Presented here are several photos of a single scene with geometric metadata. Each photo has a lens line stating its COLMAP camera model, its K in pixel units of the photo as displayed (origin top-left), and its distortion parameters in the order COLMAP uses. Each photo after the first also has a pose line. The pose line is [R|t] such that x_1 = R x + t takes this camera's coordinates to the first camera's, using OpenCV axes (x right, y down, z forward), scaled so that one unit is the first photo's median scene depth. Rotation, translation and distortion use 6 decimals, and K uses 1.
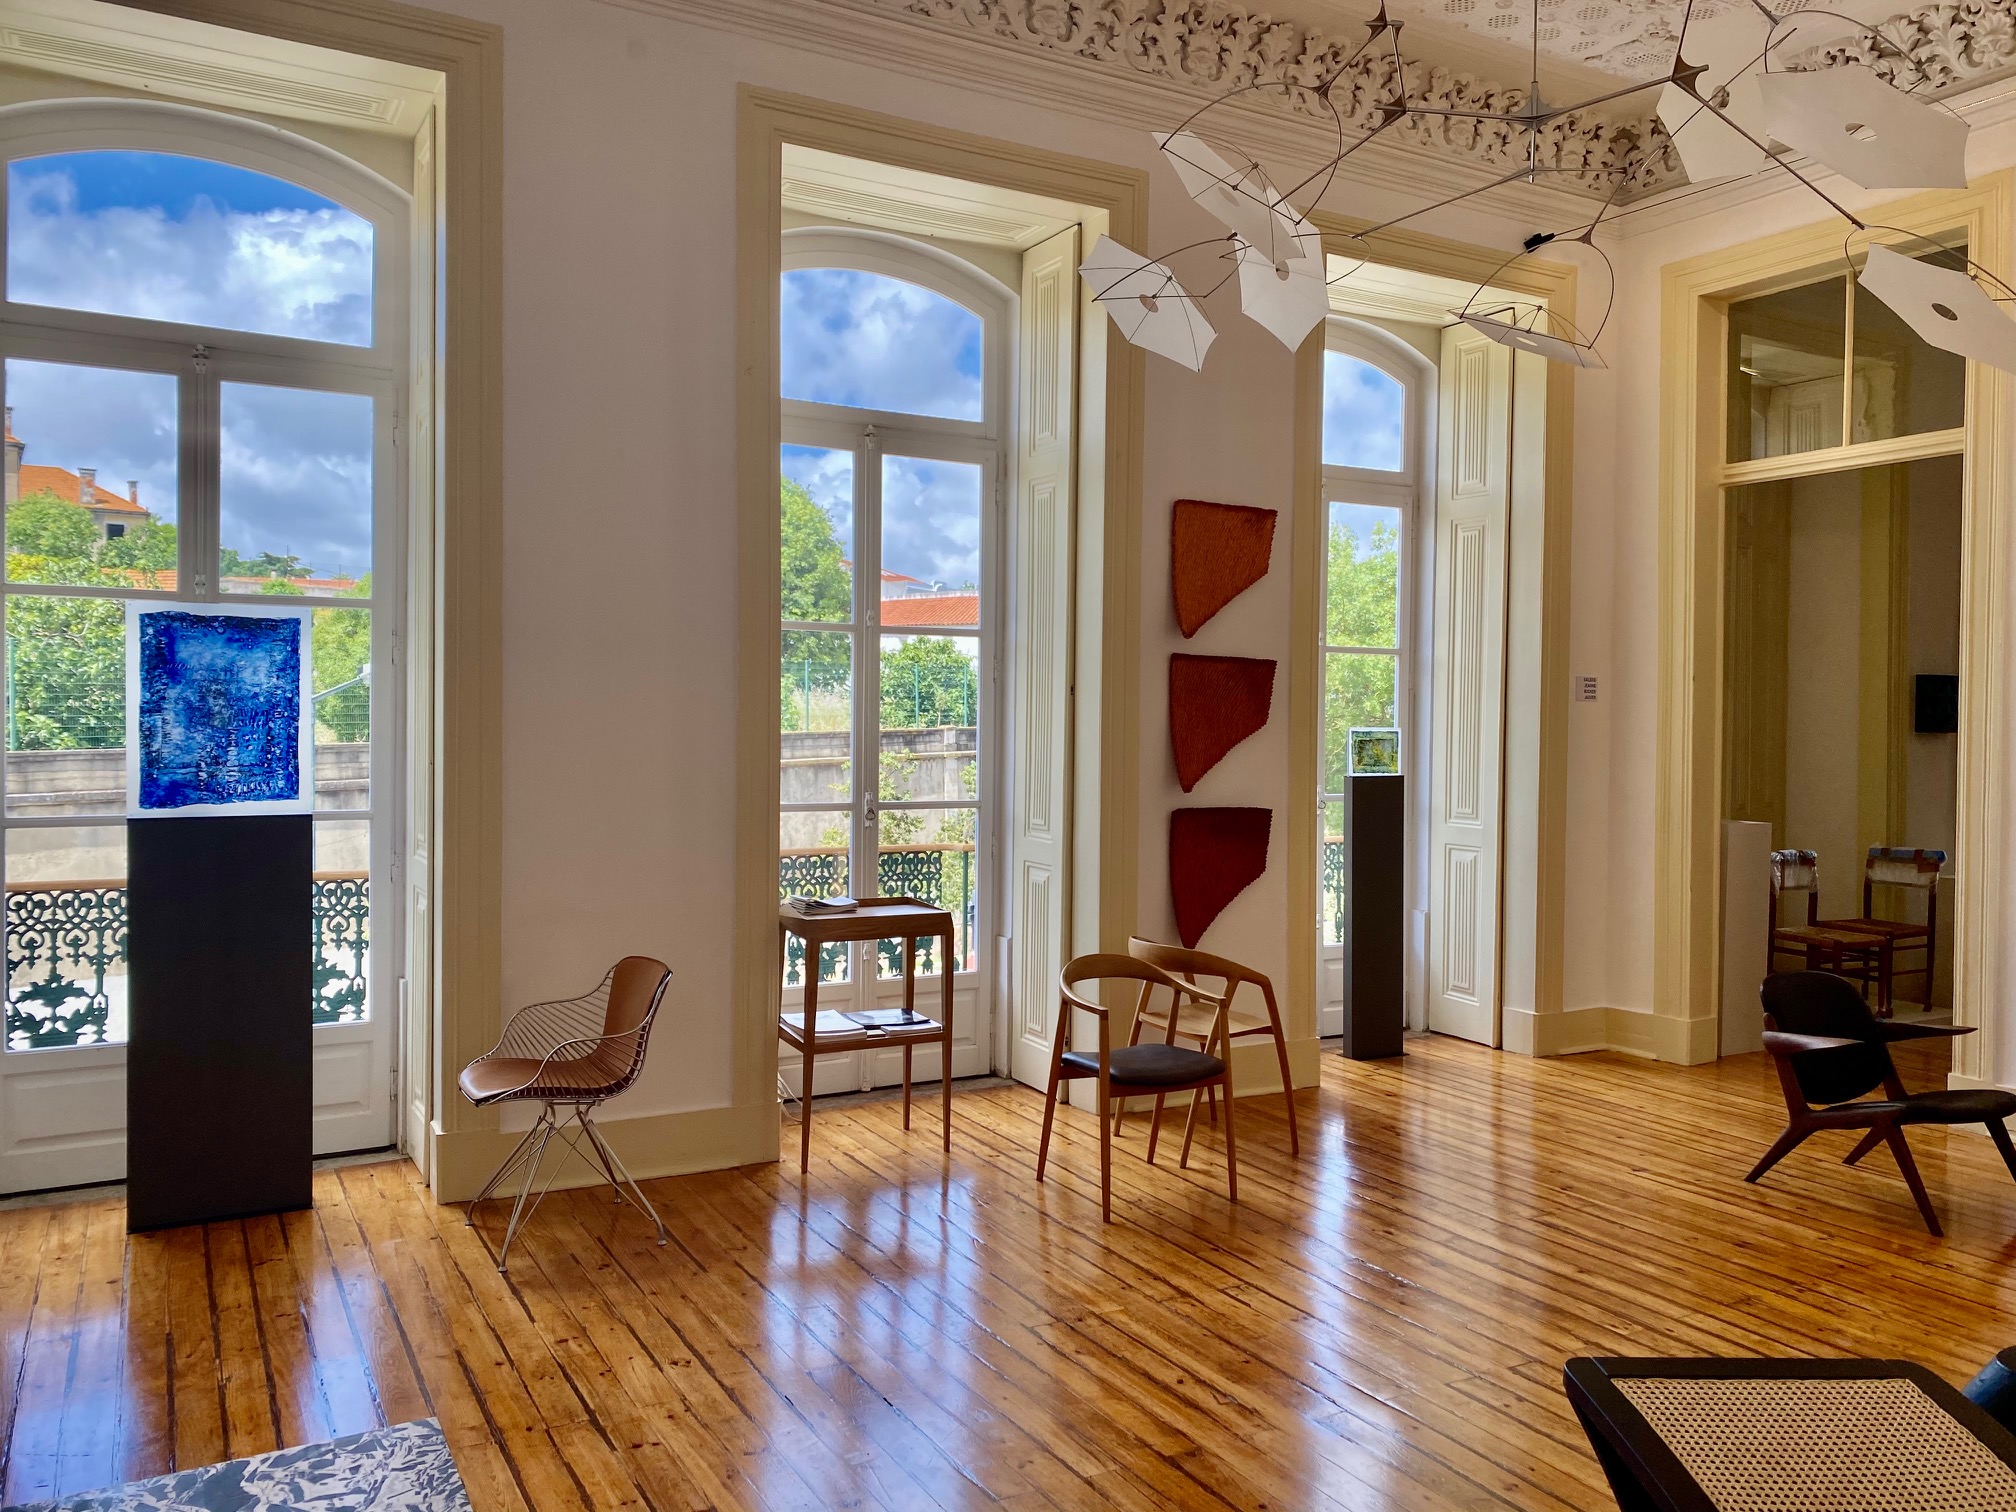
lens RADIAL K [[1529.9, 0, 1010.7], [0, 1529.9, 753.6], [0, 0, 1]] dist [-0.002465, -0.003636]
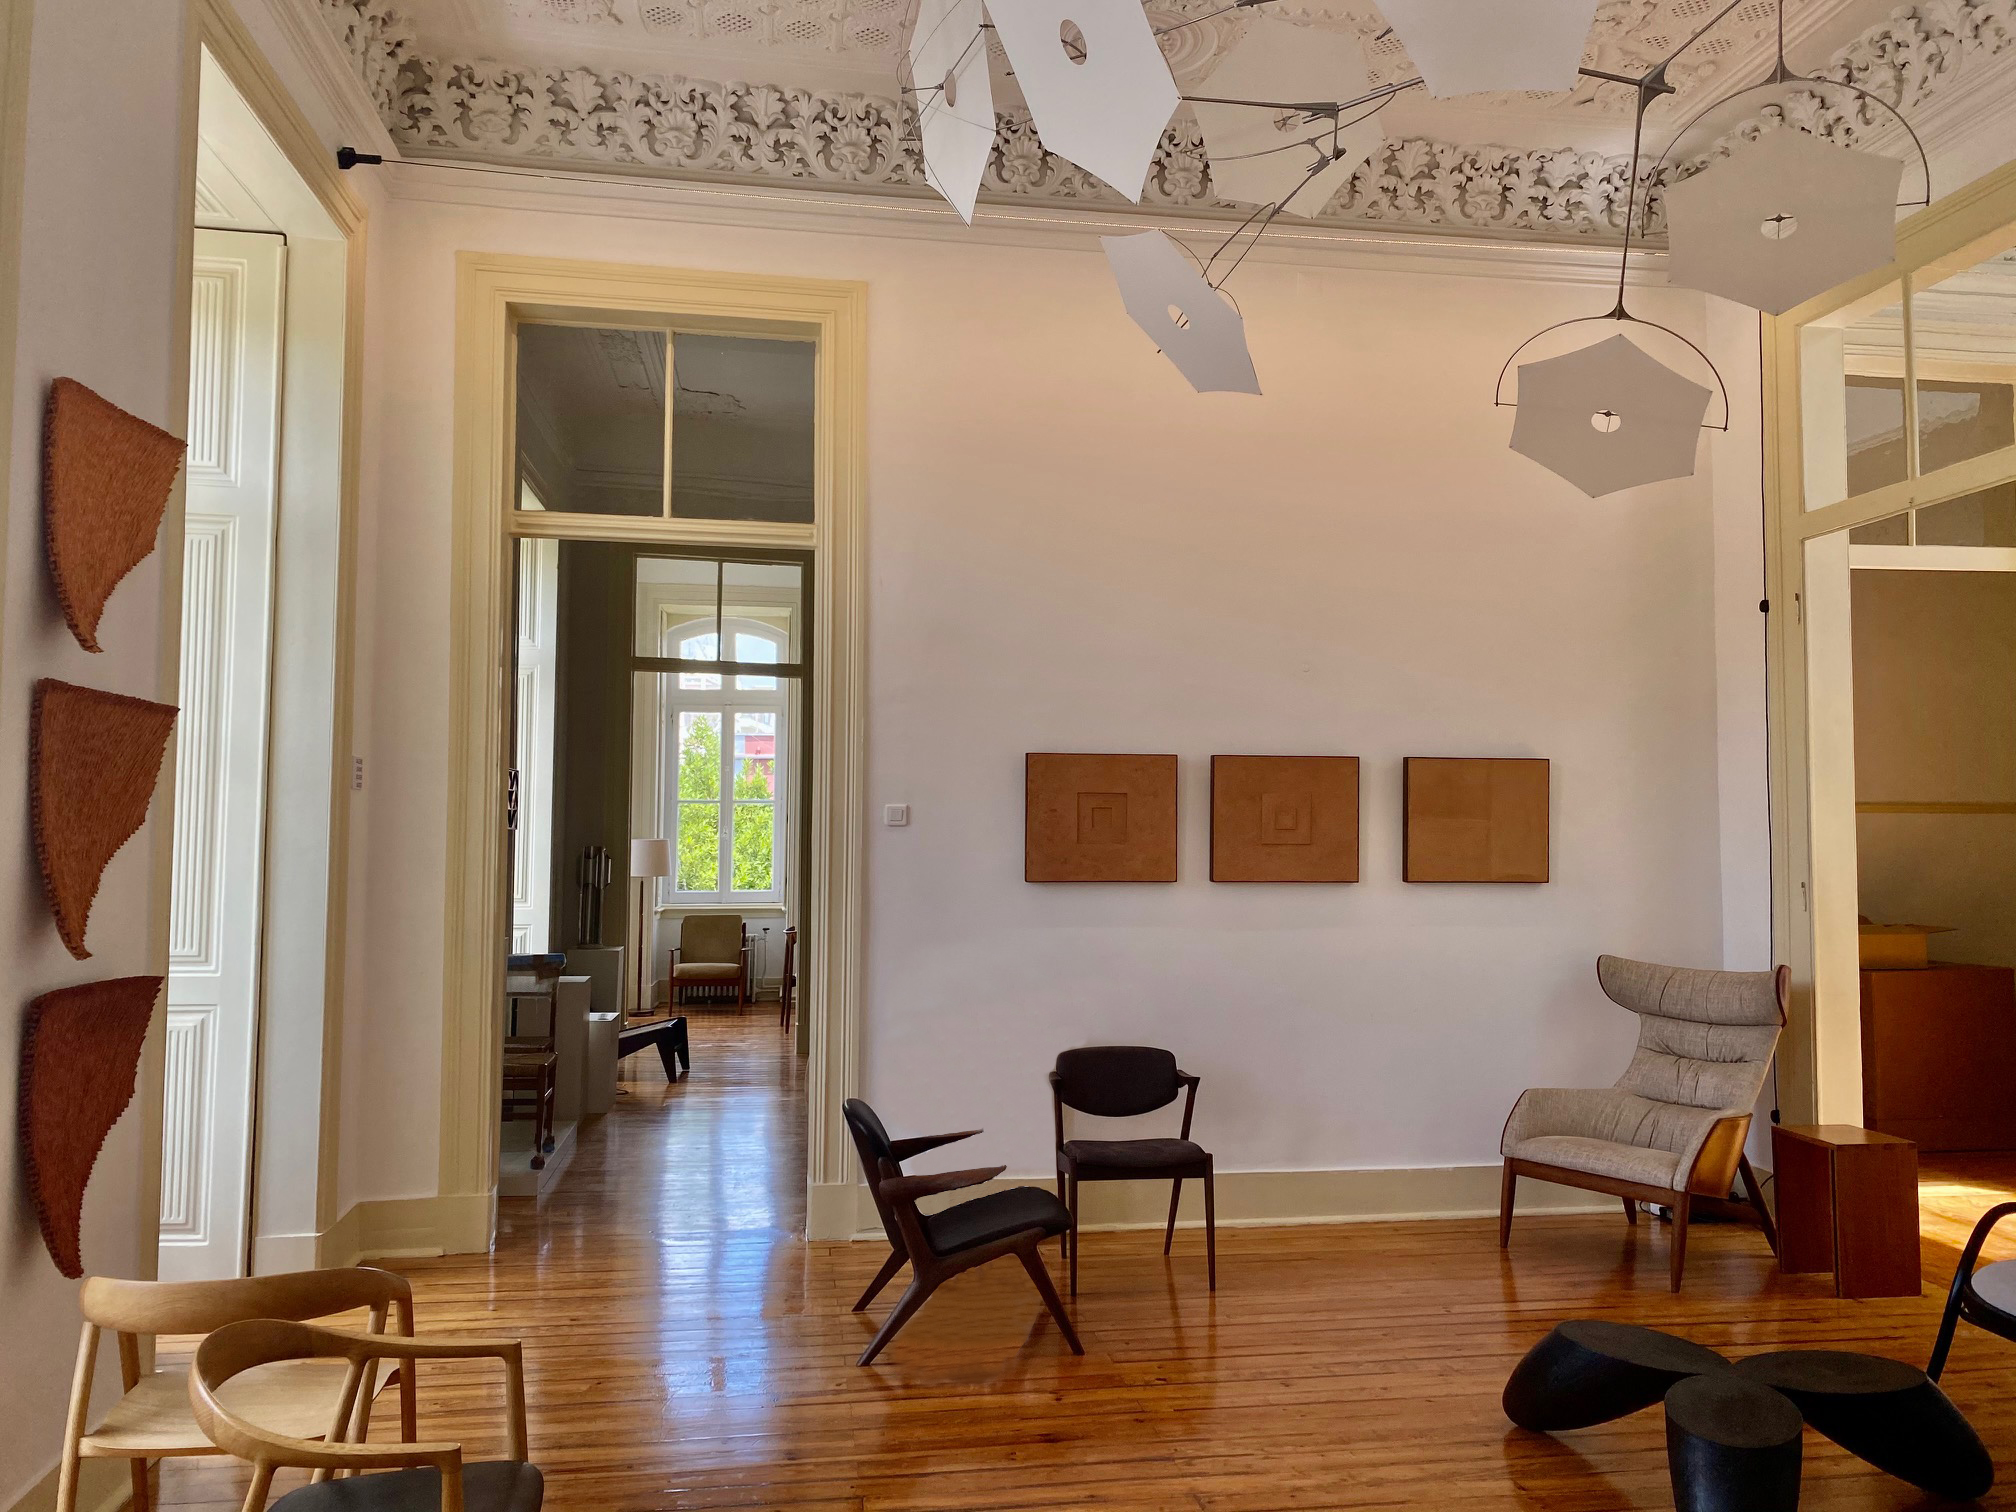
lens RADIAL K [[1529.9, 0, 1011.9], [0, 1529.9, 757.2], [0, 0, 1]] dist [-0.002465, -0.003636]
pose [[0.342461, 0.040284, 0.938668, -0.260325], [0.014132, 0.998746, -0.048019, -0.012297], [-0.939426, 0.029710, 0.341462, 0.550282]]
